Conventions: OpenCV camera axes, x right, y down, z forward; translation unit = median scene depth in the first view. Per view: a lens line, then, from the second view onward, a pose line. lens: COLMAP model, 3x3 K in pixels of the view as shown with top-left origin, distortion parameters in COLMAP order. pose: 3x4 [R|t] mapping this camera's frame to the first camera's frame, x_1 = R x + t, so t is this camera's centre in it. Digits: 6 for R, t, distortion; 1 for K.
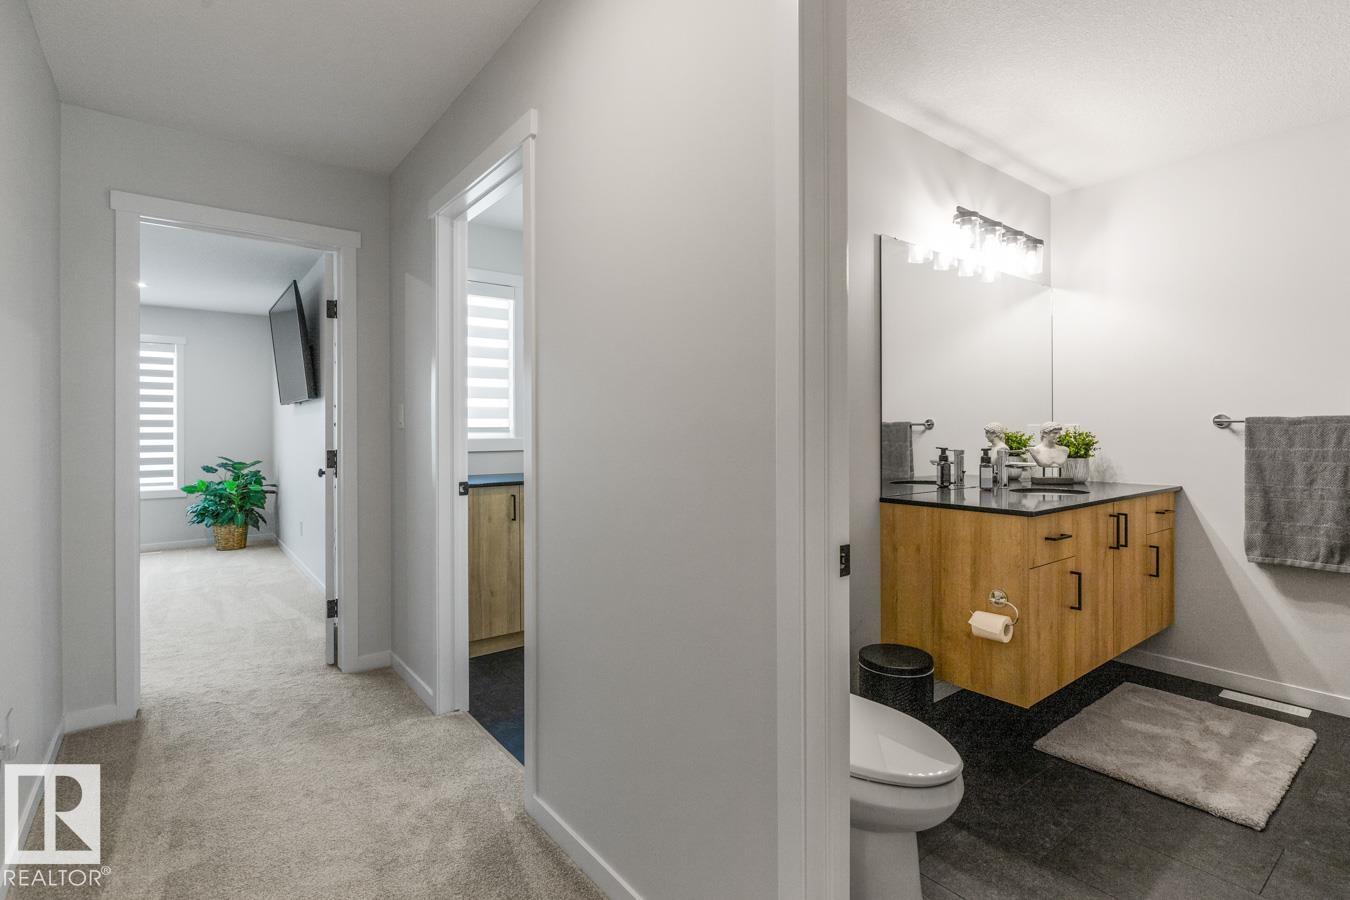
lens RADIAL K [[650.8, 0, 676.1], [0, 650.8, 439.0], [0, 0, 1]] dist [0.000257, -0.000038]
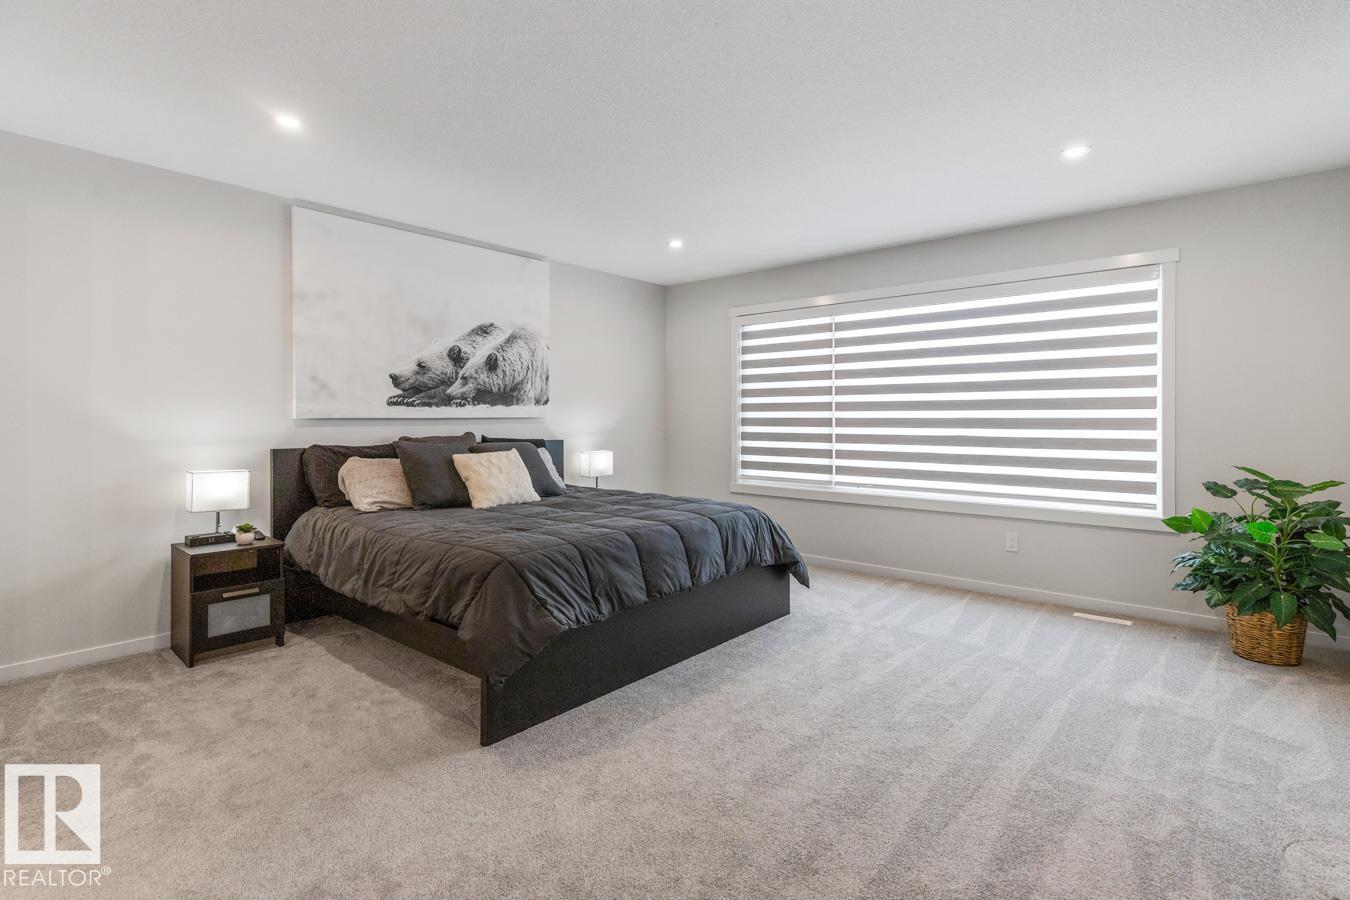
lens RADIAL K [[635.4, 0, 669.2], [0, 635.4, 418.8], [0, 0, 1]] dist [0.002782, -0.001038]
pose [[0.175451, -0.003450, -0.984482, -0.300363], [-0.006508, 0.999968, -0.004664, -0.003821], [0.984467, 0.007226, 0.175423, 0.487049]]
